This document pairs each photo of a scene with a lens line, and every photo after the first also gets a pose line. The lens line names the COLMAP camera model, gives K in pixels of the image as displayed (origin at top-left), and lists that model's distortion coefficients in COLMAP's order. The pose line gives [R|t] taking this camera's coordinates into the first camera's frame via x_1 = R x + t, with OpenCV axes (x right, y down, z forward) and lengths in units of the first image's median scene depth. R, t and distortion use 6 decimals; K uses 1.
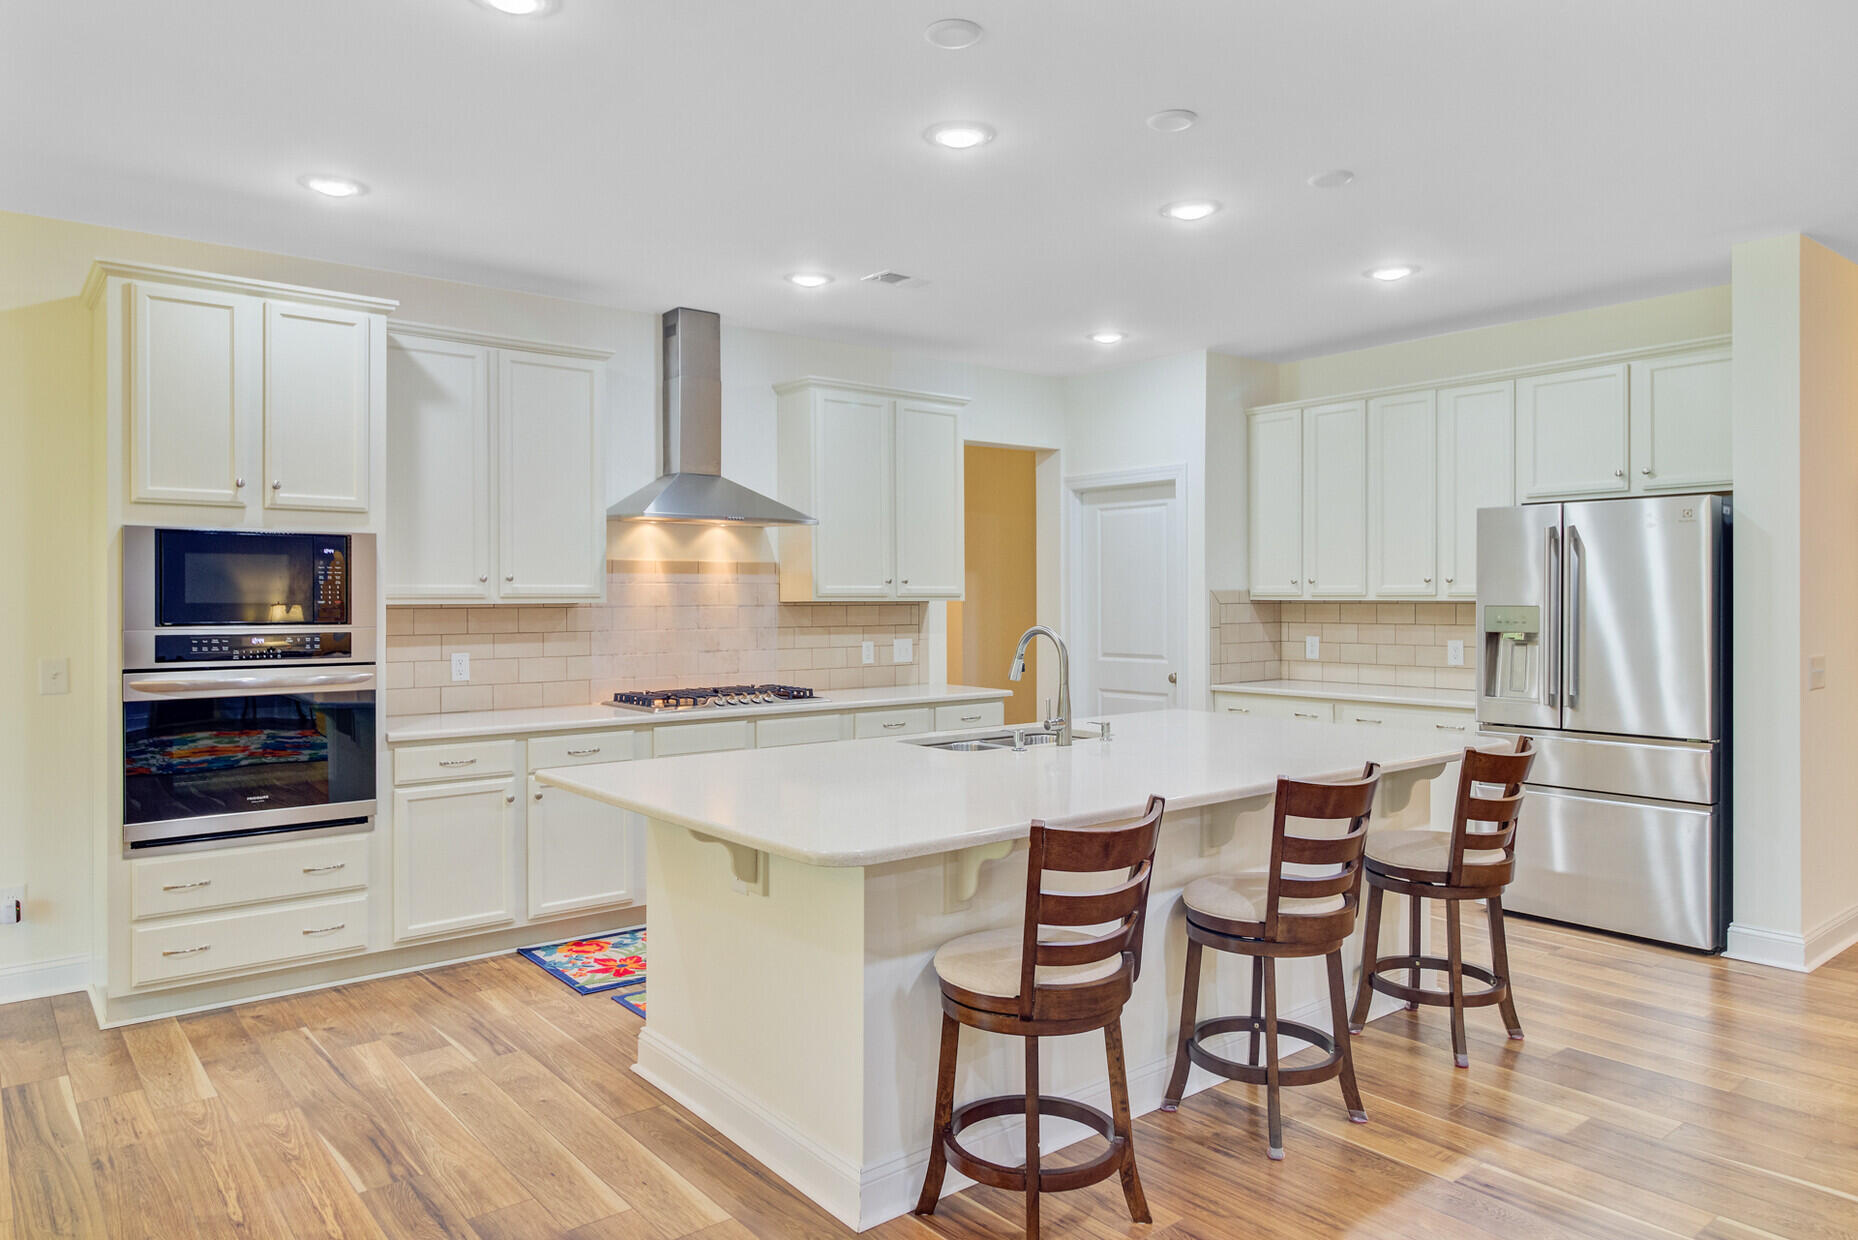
lens RADIAL K [[1217.5, 0, 942.6], [0, 1217.5, 610.1], [0, 0, 1]] dist [0.006205, -0.002254]
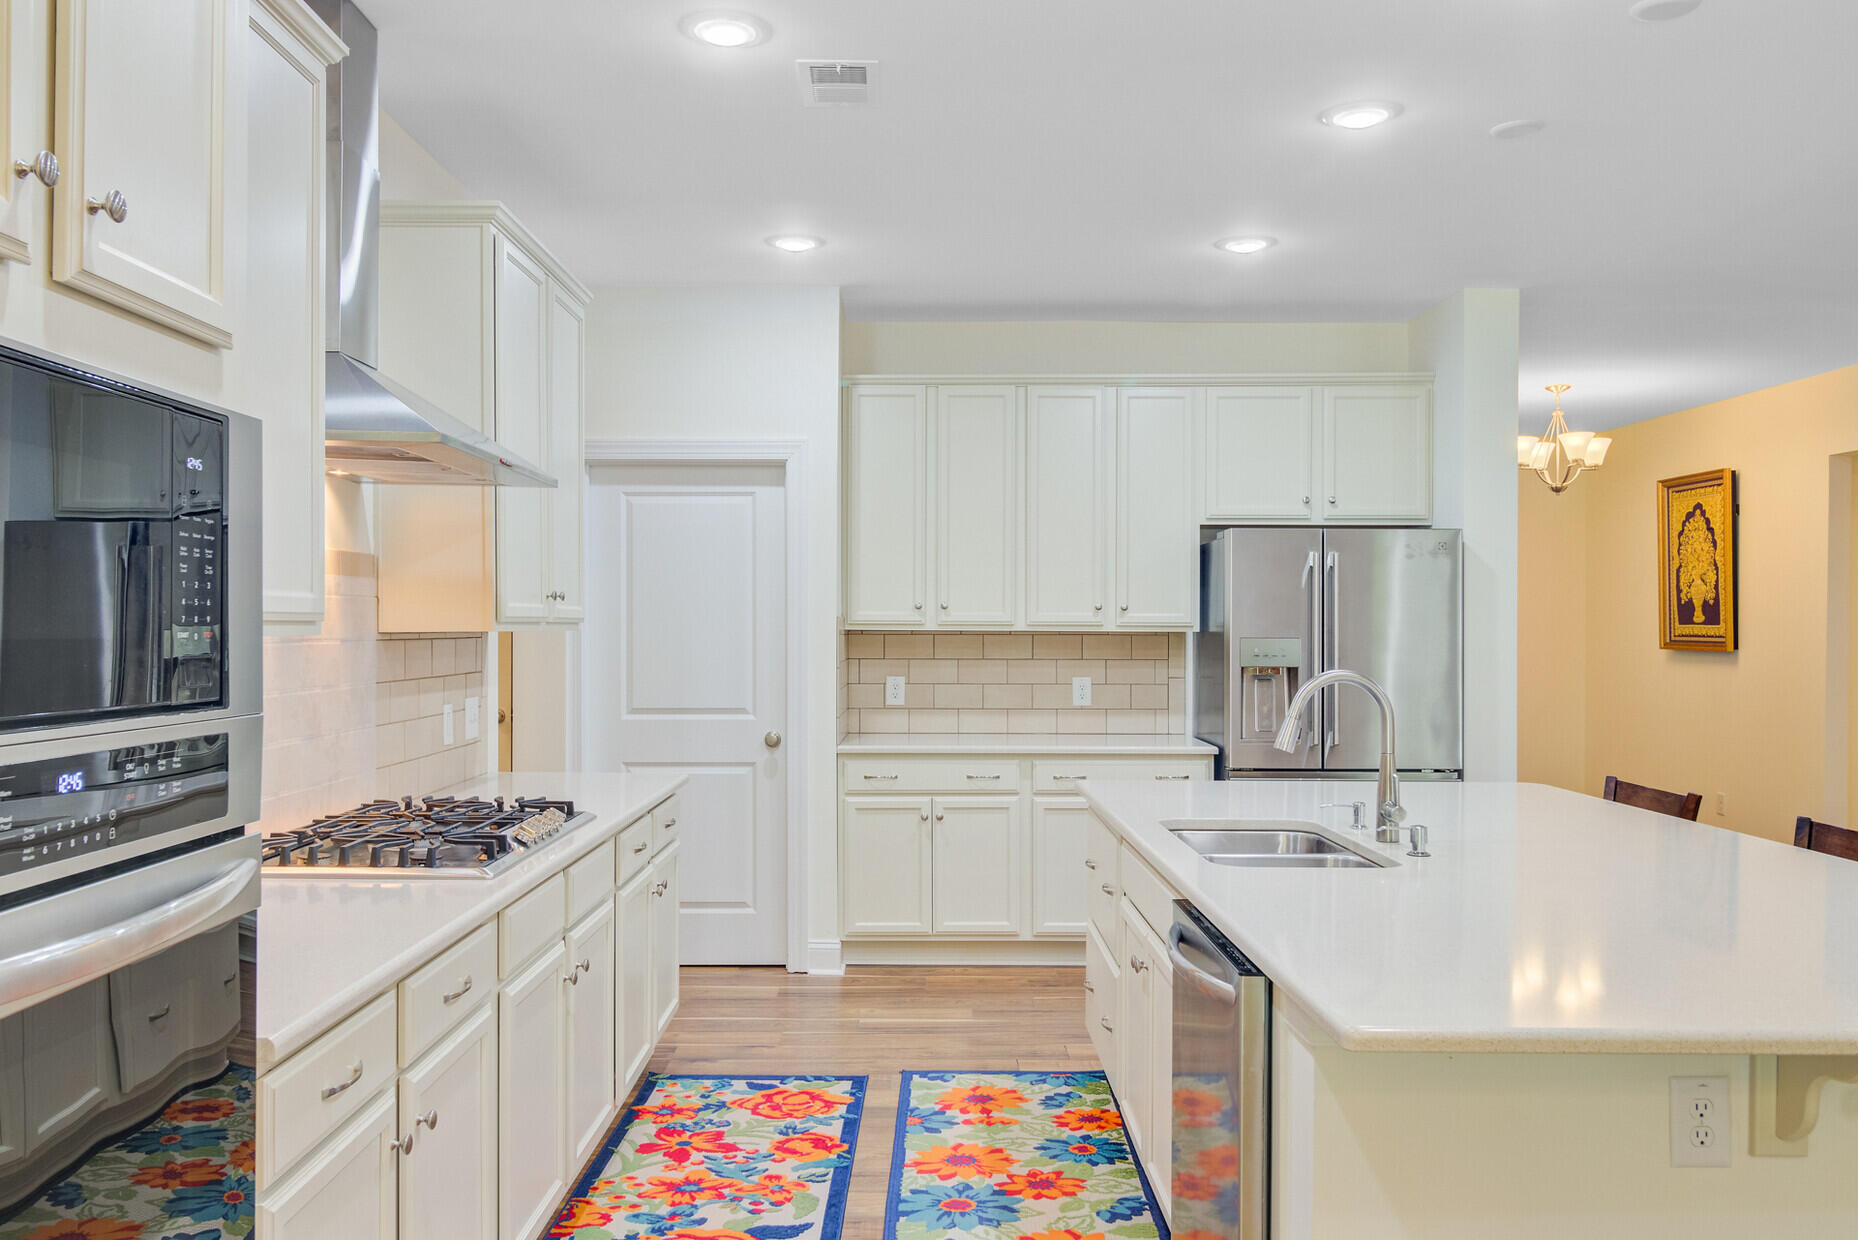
lens RADIAL K [[1453.0, 0, 915.9], [0, 1453.0, 624.1], [0, 0, 1]] dist [0.011884, 0.000155]
pose [[0.645375, 0.004222, 0.763854, -0.500966], [0.005186, 0.999937, -0.009908, -0.003374], [-0.763848, 0.010356, 0.645313, 0.486728]]
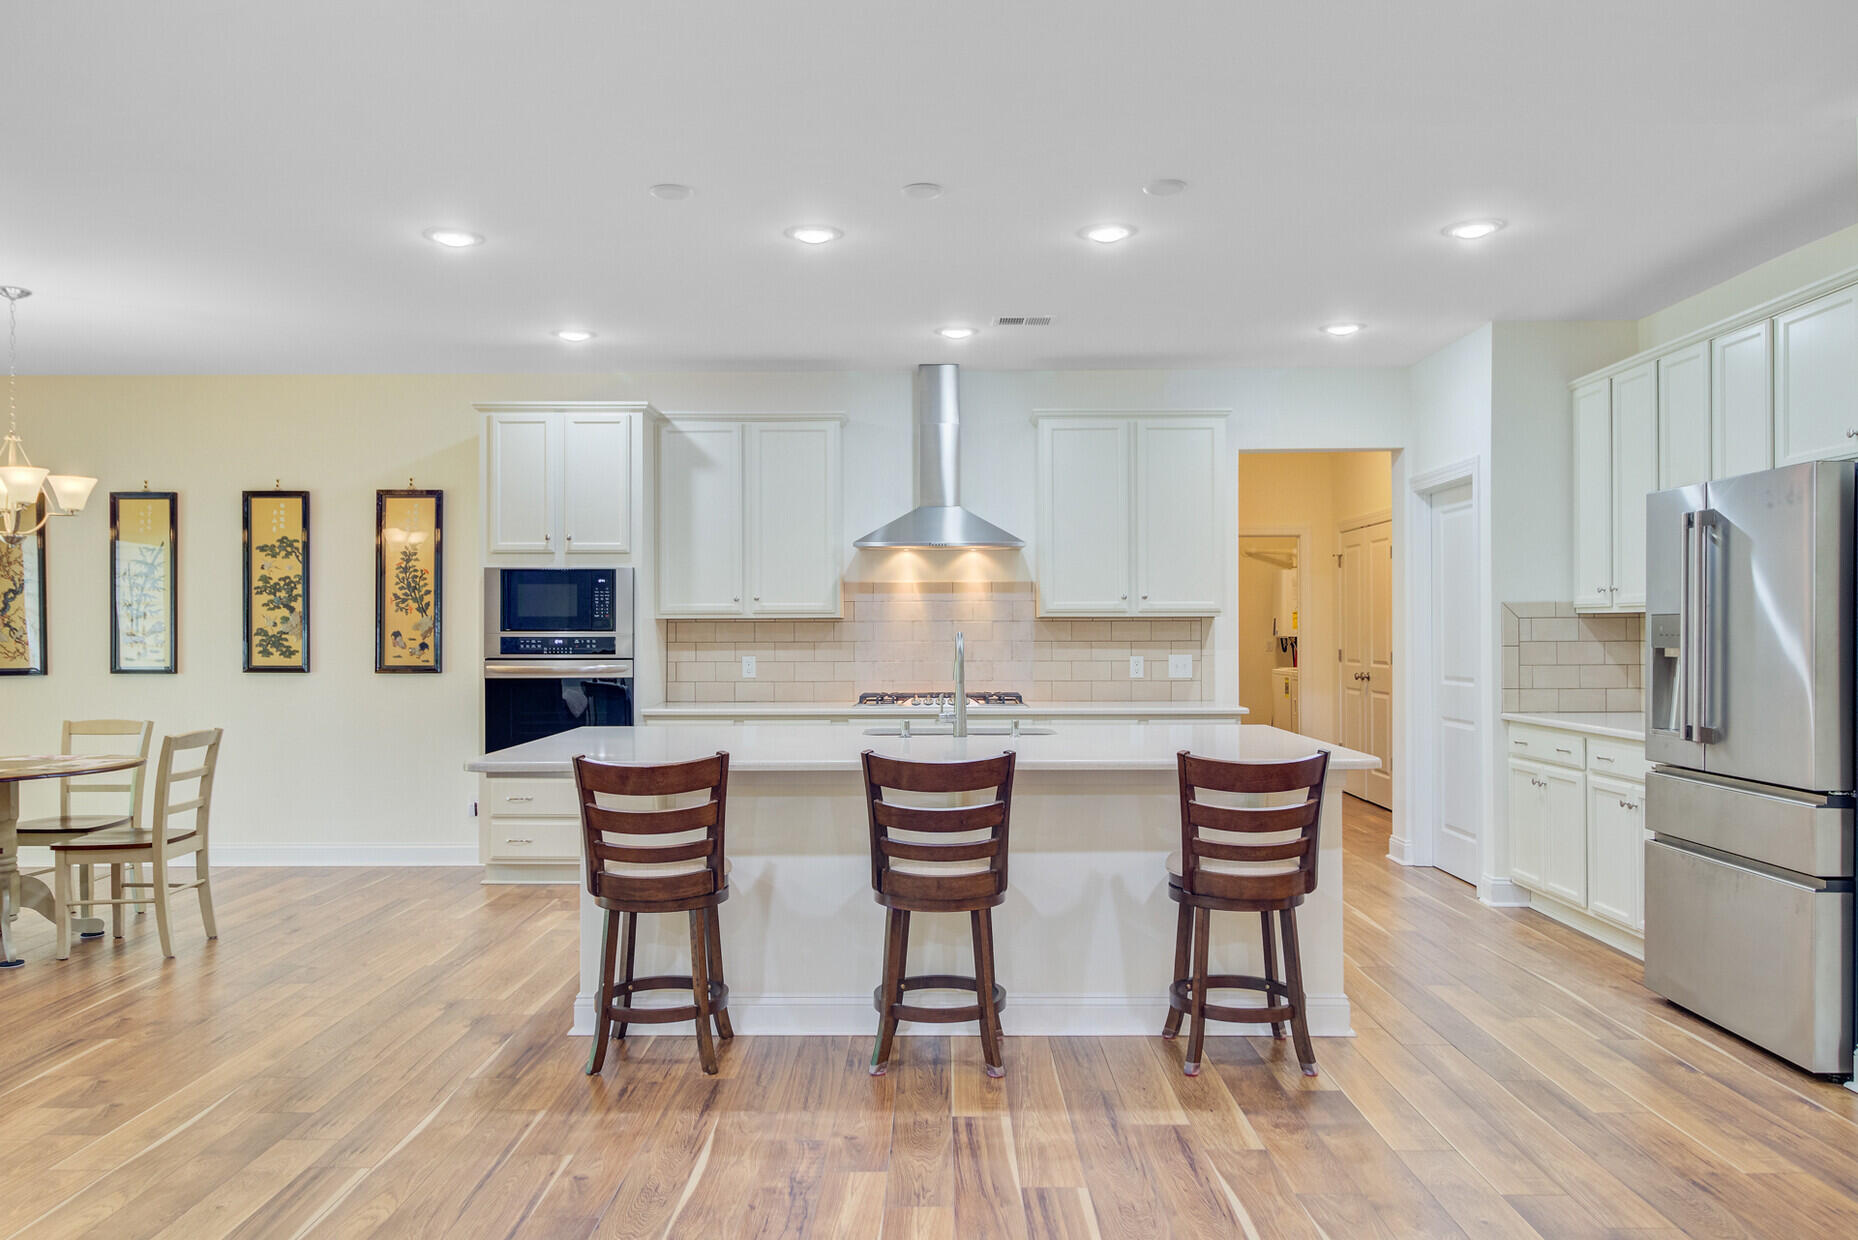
lens RADIAL K [[1364.4, 0, 925.2], [0, 1364.4, 626.6], [0, 0, 1]] dist [0.002856, 0.000431]
pose [[0.765228, -0.000513, -0.643759, 0.637528], [-0.005786, 0.999954, -0.007673, 0.012498], [0.643733, 0.009597, 0.765190, 0.004398]]
